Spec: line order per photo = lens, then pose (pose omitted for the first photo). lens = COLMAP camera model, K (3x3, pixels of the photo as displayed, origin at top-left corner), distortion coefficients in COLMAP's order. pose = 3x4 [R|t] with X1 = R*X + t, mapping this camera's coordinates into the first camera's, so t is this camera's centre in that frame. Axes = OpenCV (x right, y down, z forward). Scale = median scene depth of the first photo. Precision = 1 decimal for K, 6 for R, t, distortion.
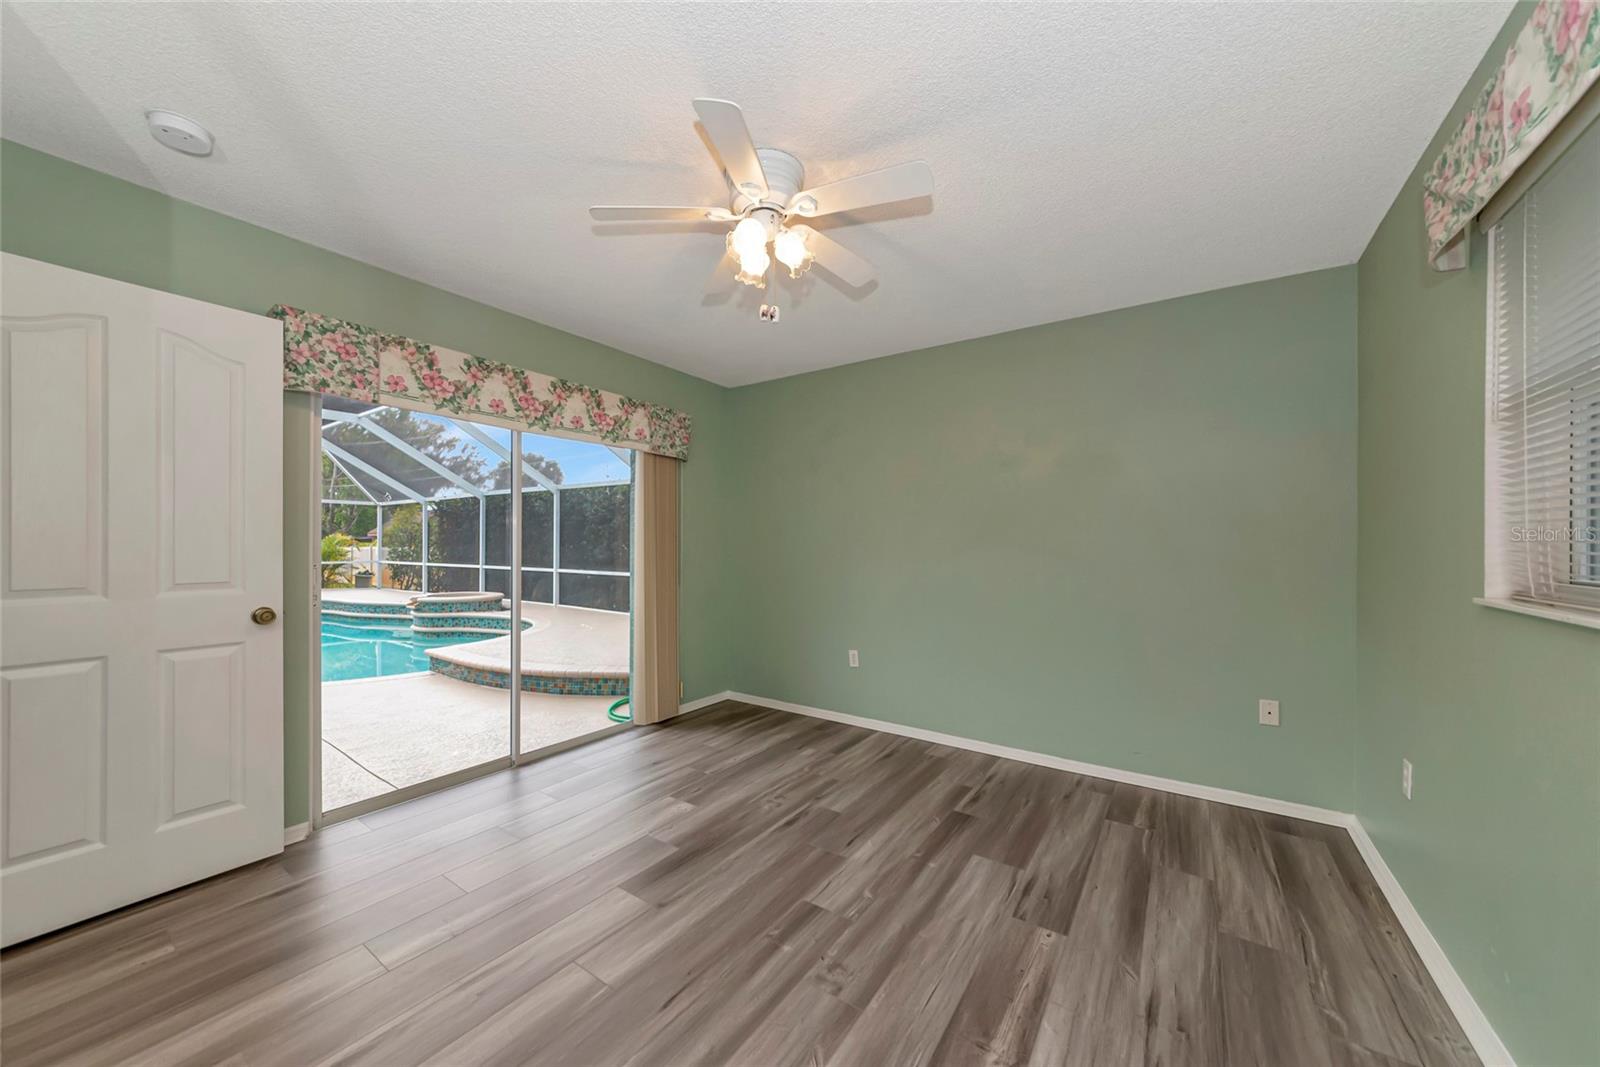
lens RADIAL K [[580.5, 0, 795.7], [0, 580.5, 543.9], [0, 0, 1]] dist [0.016066, -0.000126]
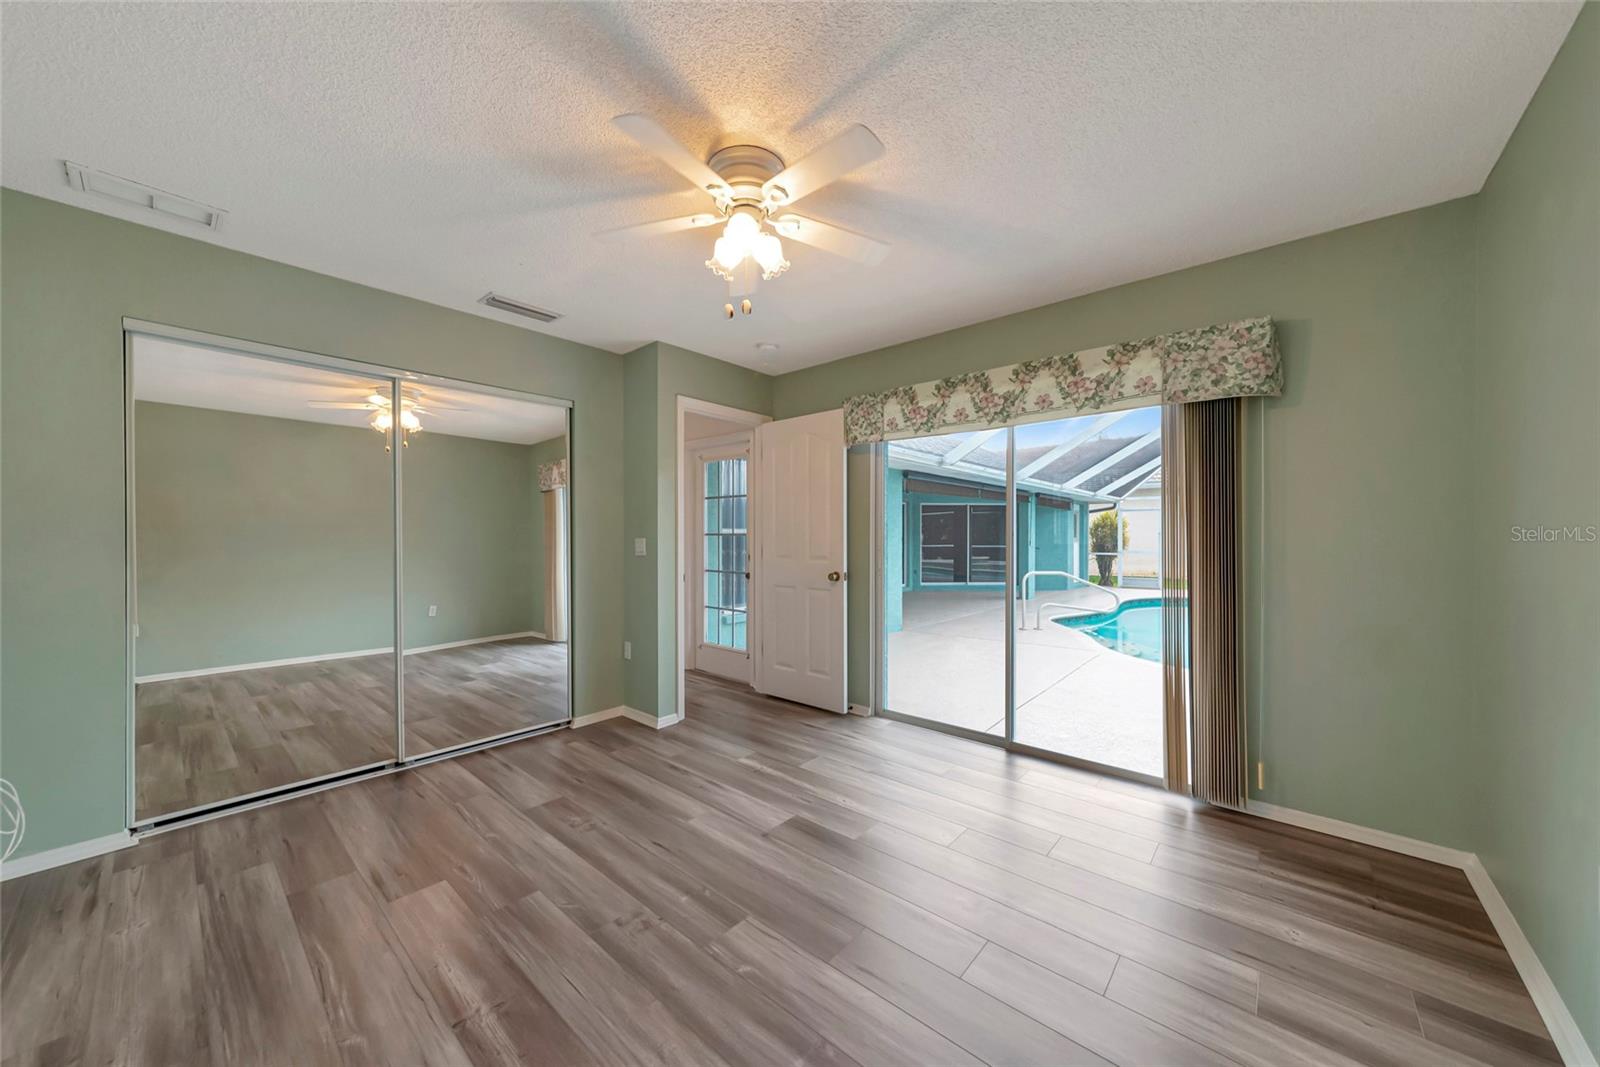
lens RADIAL K [[572.6, 0, 794.8], [0, 572.6, 537.6], [0, 0, 1]] dist [0.000661, 0.000050]
pose [[-0.132435, -0.006247, -0.991172, 0.668814], [-0.001548, 0.999980, -0.006096, 0.011499], [0.991190, 0.000727, -0.132442, 0.875978]]
